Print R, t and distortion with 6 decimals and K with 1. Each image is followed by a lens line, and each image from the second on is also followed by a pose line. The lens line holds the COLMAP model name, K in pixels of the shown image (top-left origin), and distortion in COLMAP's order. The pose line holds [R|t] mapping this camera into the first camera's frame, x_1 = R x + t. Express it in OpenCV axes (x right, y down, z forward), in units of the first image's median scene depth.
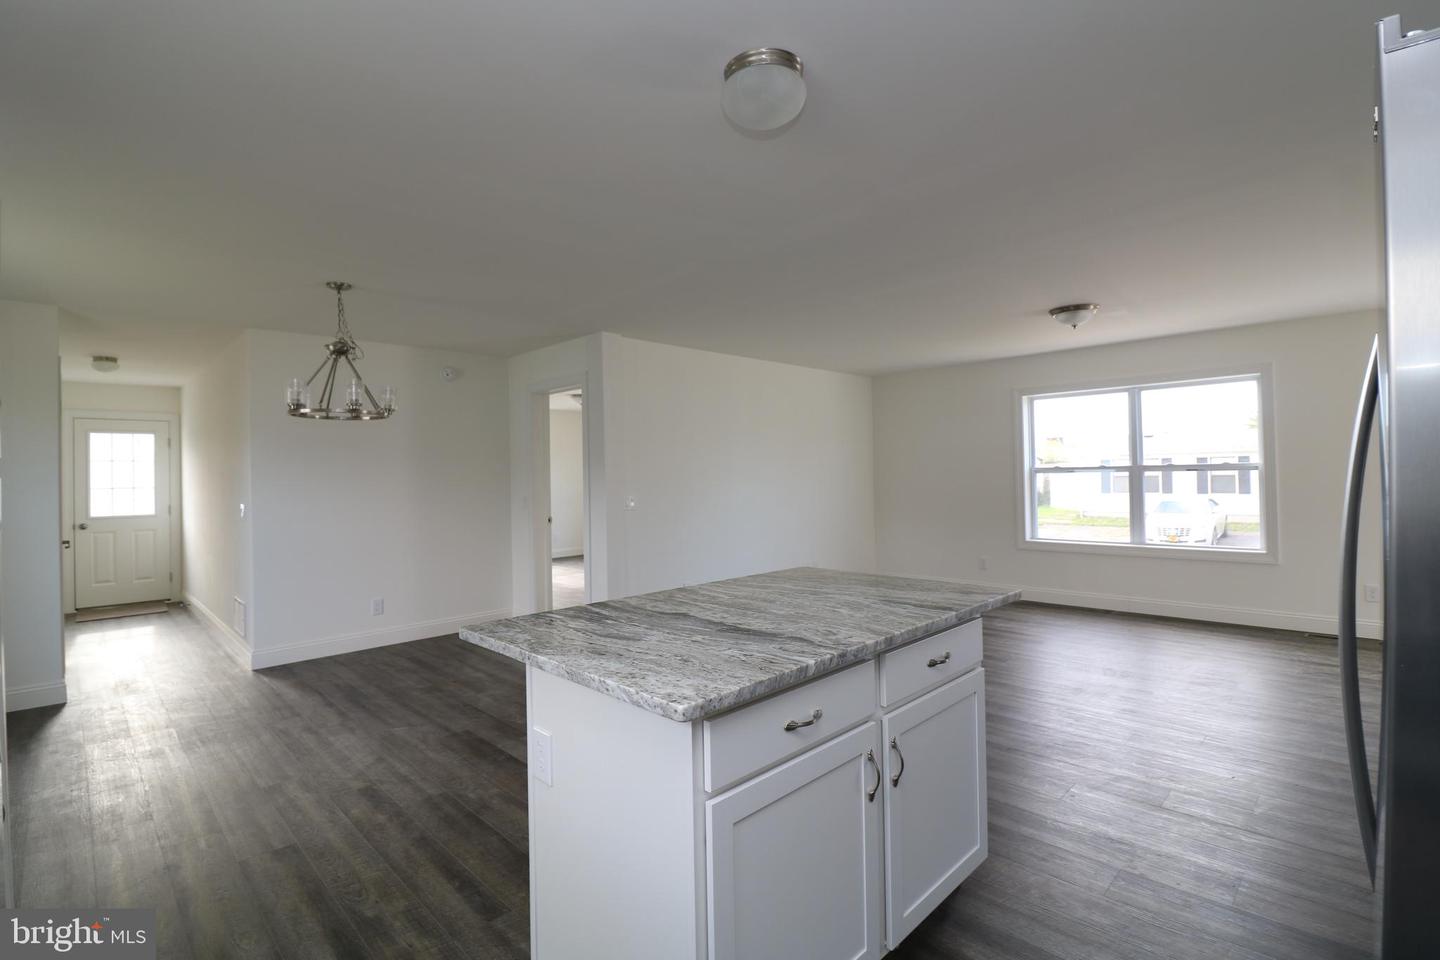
lens RADIAL K [[665.5, 0, 714.8], [0, 665.5, 473.7], [0, 0, 1]] dist [-0.003341, -0.011086]
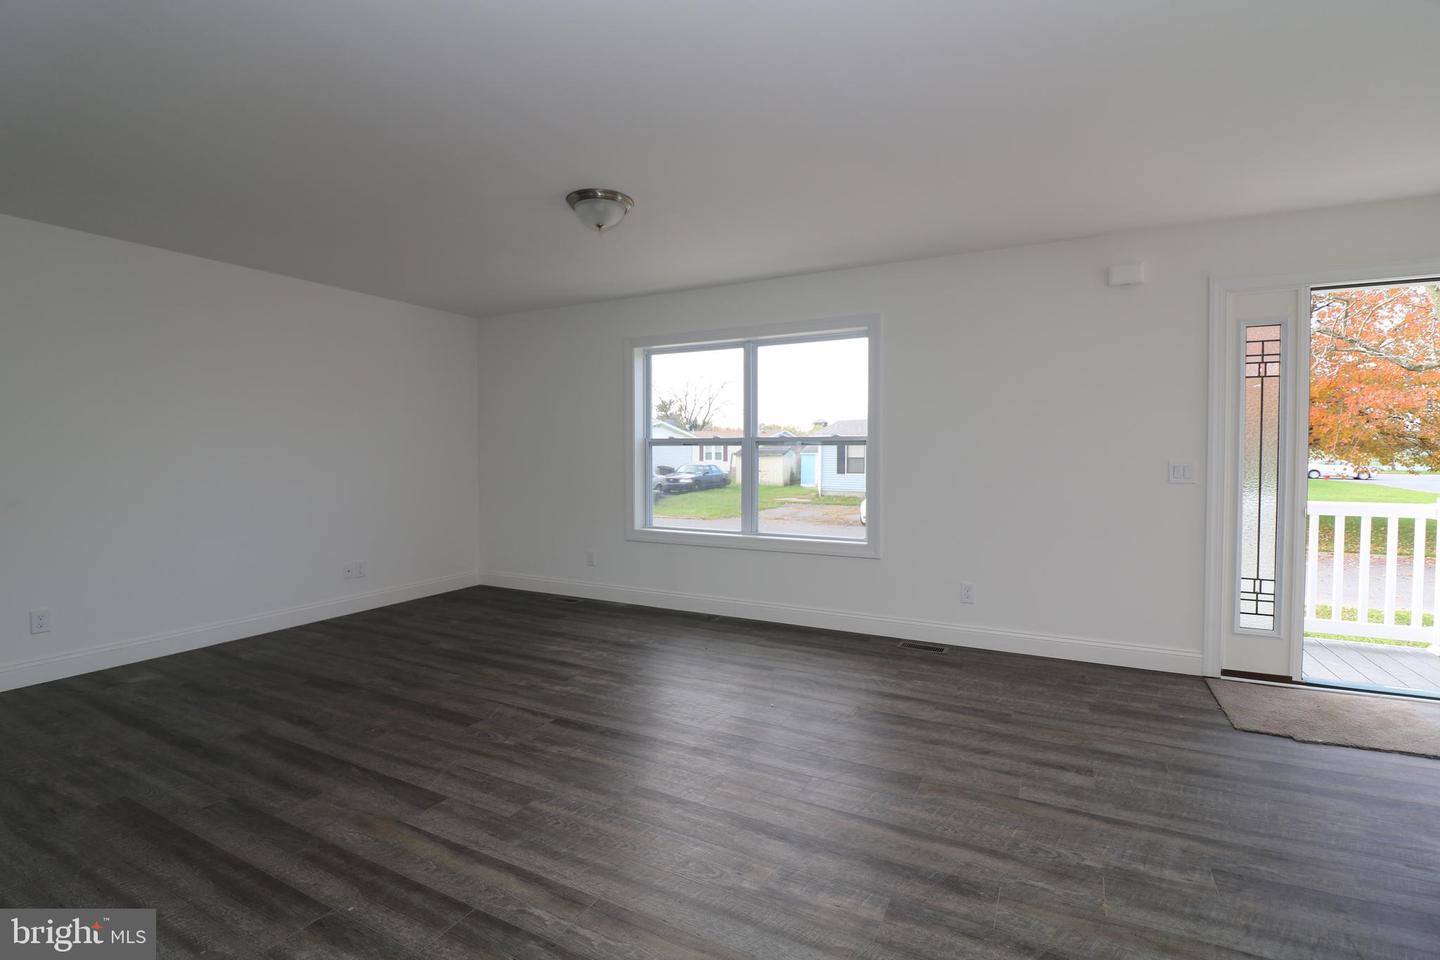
lens RADIAL K [[665.5, 0, 716.2], [0, 665.5, 467.5], [0, 0, 1]] dist [-0.003341, -0.011086]
pose [[0.953086, 0.012607, 0.302438, 0.587969], [-0.019879, 0.999582, 0.020981, 0.013889], [-0.302047, -0.026009, 0.952938, 0.389715]]
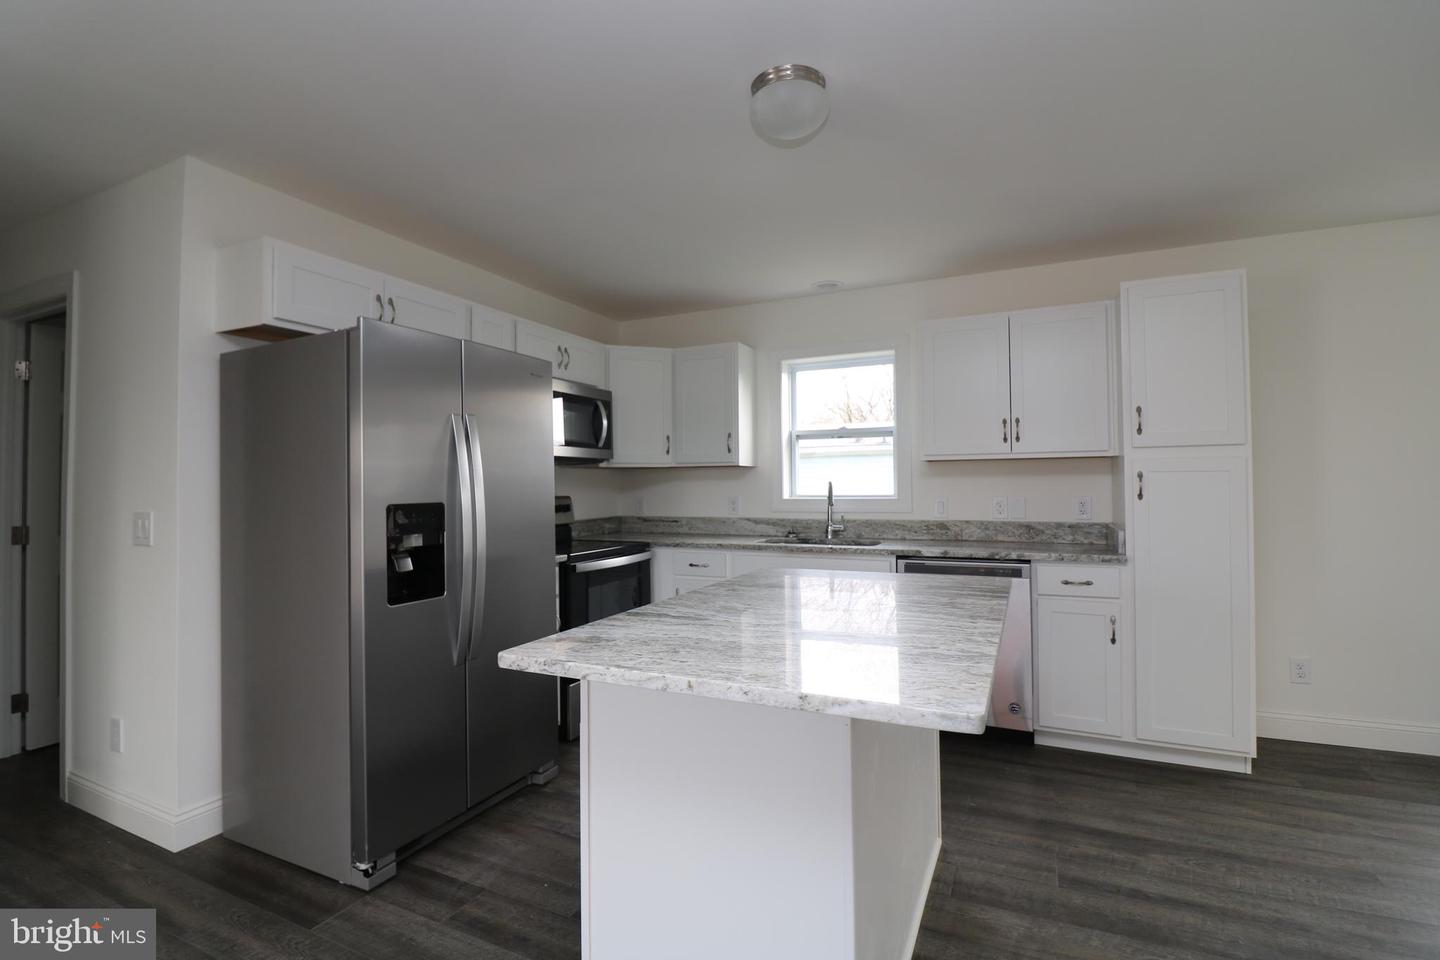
lens RADIAL K [[665.5, 0, 712.2], [0, 665.5, 471.2], [0, 0, 1]] dist [-0.003341, -0.011086]
pose [[-0.939964, 0.022308, -0.340545, 0.292092], [0.030080, 0.999393, -0.017561, 0.015727], [0.339947, -0.026751, -0.940064, 1.005270]]
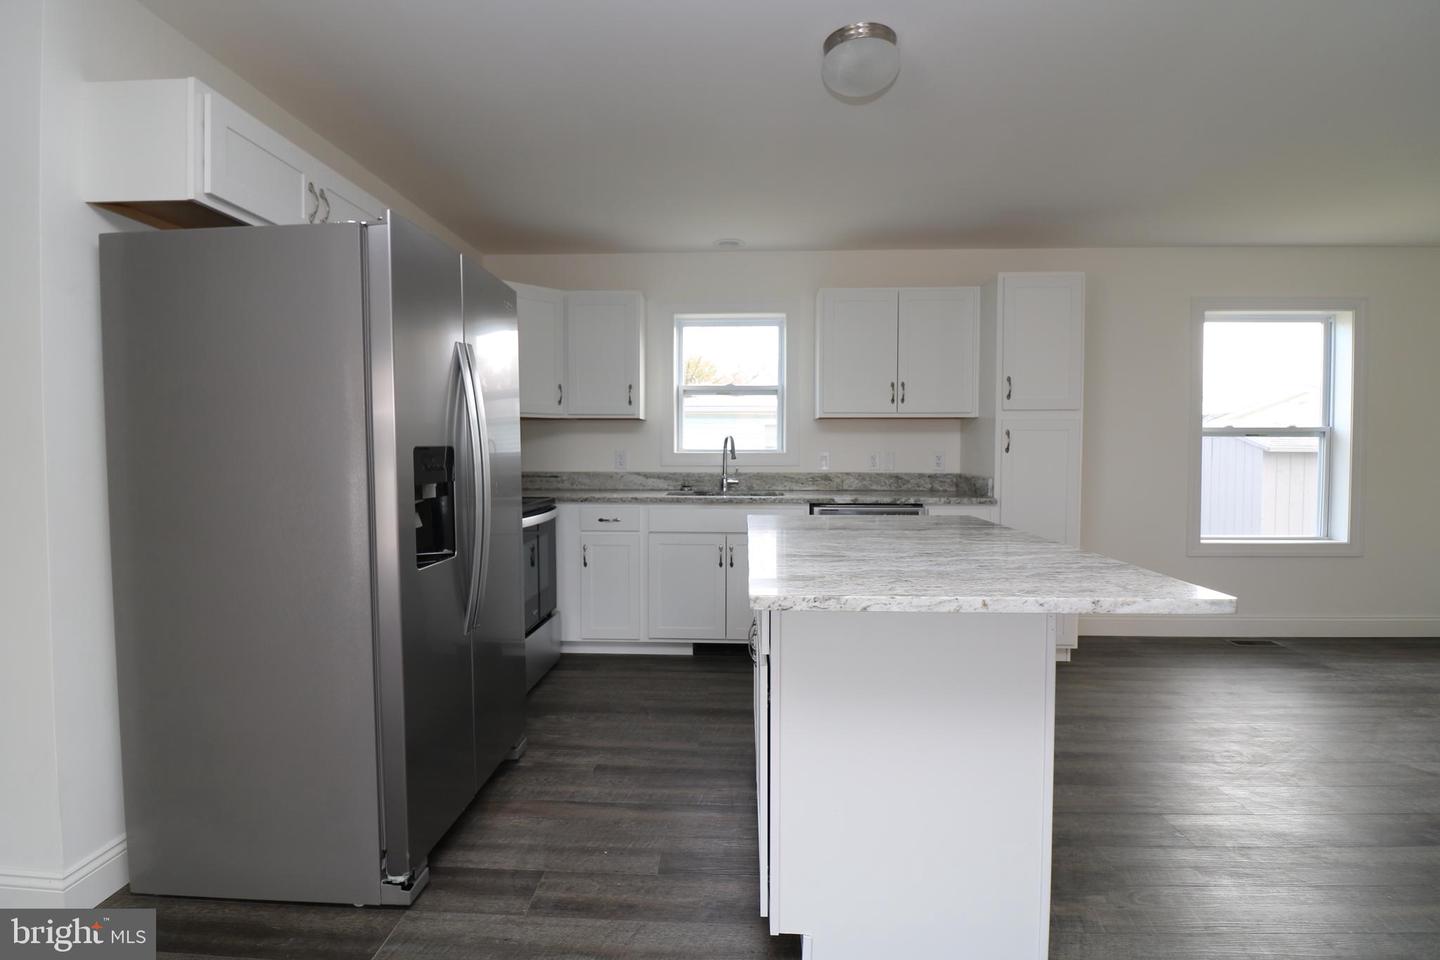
lens RADIAL K [[665.5, 0, 711.5], [0, 665.5, 468.8], [0, 0, 1]] dist [-0.003341, -0.011086]
pose [[-0.734549, 0.042584, -0.677218, 0.533449], [0.016590, 0.998858, 0.044815, 0.024088], [0.678352, 0.021683, -0.734417, 0.854783]]
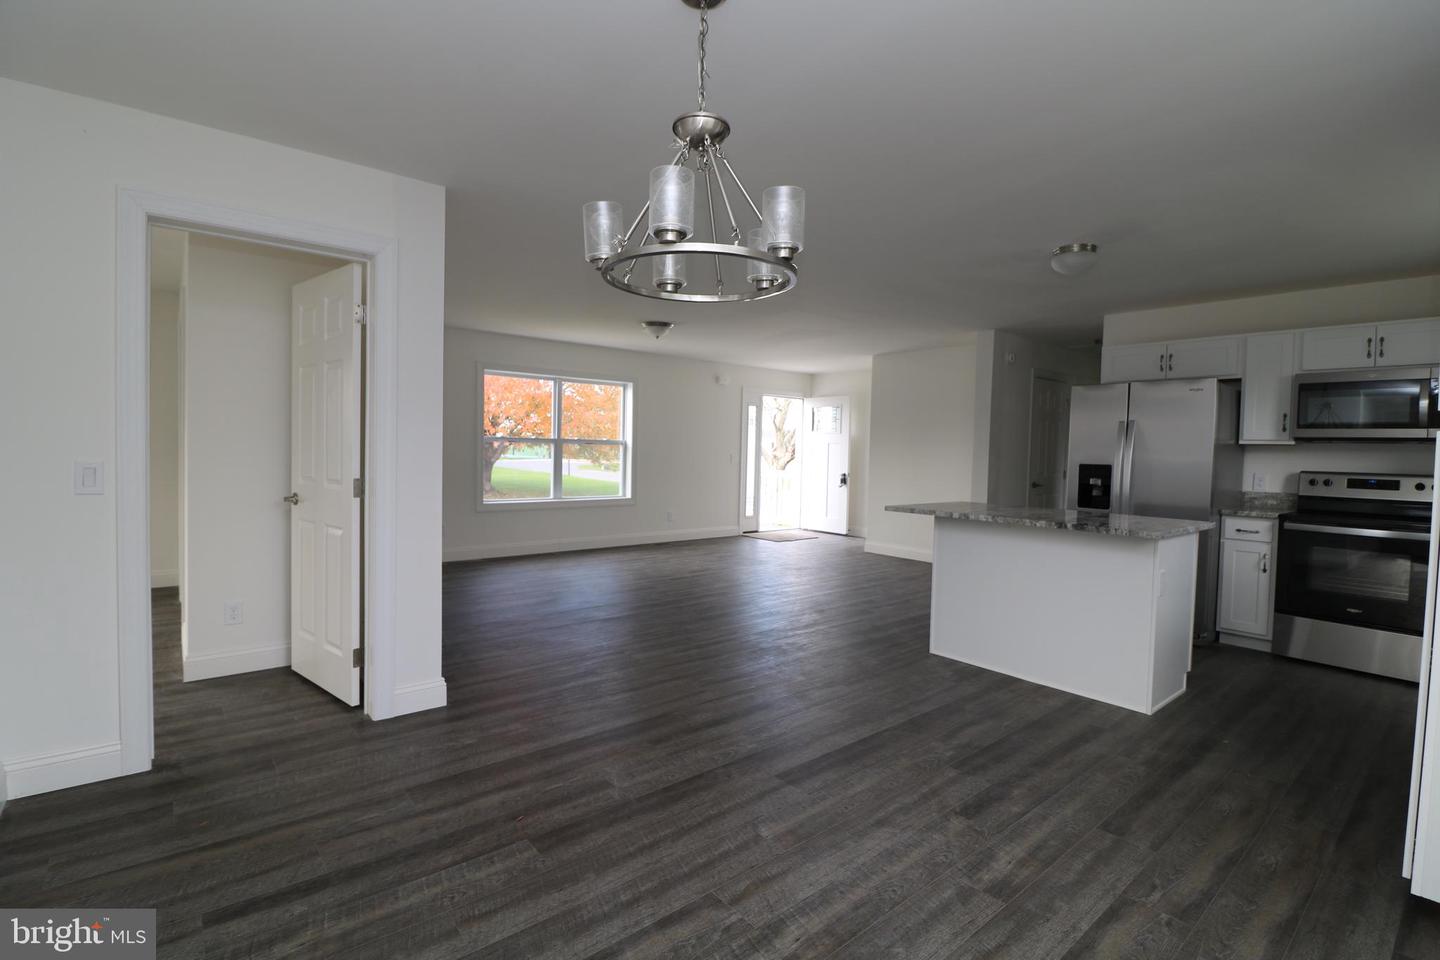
lens RADIAL K [[665.5, 0, 715.9], [0, 665.5, 475.6], [0, 0, 1]] dist [-0.003341, -0.011086]
pose [[0.083988, -0.018952, 0.996286, -1.072727], [-0.026537, 0.999422, 0.021248, 0.040464], [-0.996113, -0.028223, 0.083437, 0.987914]]
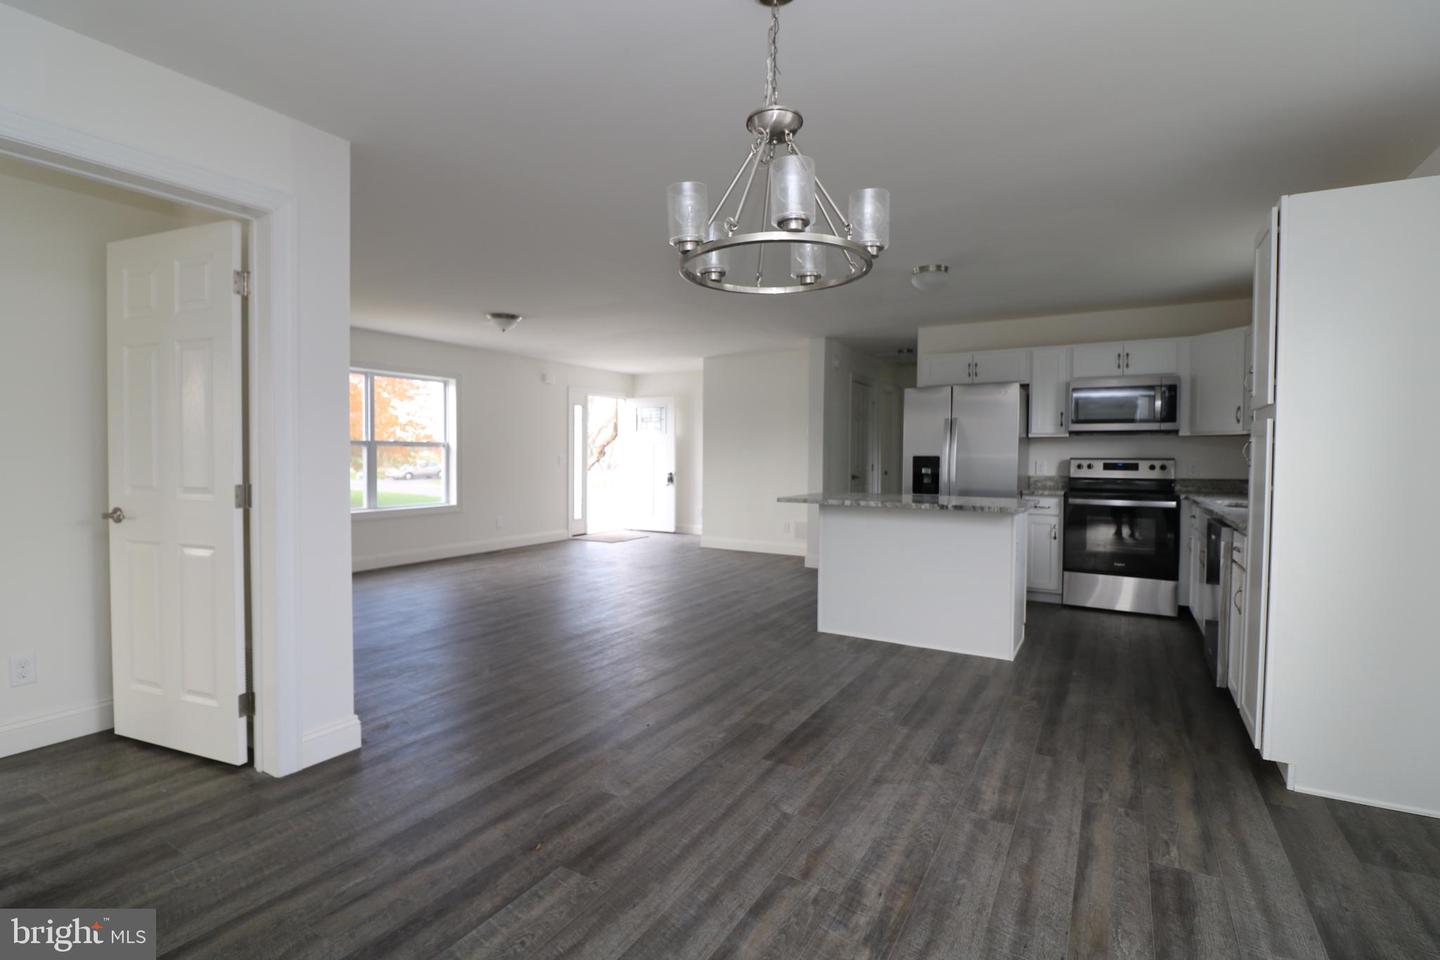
lens RADIAL K [[665.5, 0, 715.1], [0, 665.5, 475.2], [0, 0, 1]] dist [-0.003341, -0.011086]
pose [[-0.251147, -0.011608, 0.967879, -1.056748], [-0.003216, 0.999933, 0.011158, 0.055449], [-0.967944, -0.000310, -0.251167, 1.209833]]
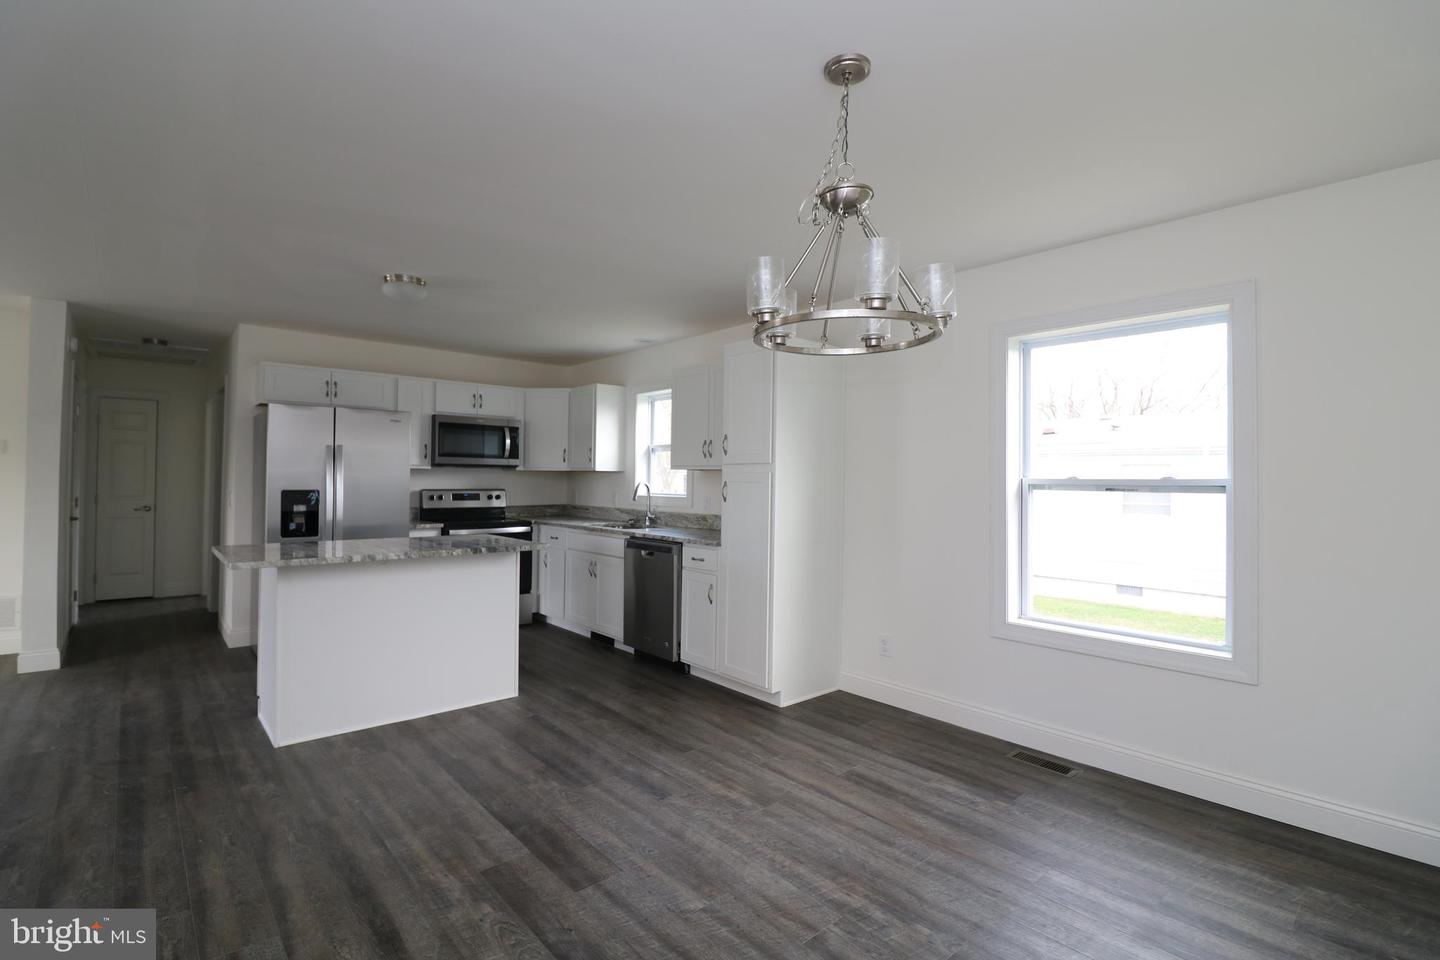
lens RADIAL K [[665.5, 0, 713.4], [0, 665.5, 471.4], [0, 0, 1]] dist [-0.003341, -0.011086]
pose [[-0.998330, 0.010324, 0.056837, -0.519928], [0.009426, 0.999827, -0.016044, 0.018126], [-0.056992, -0.015481, -0.998255, 1.553693]]
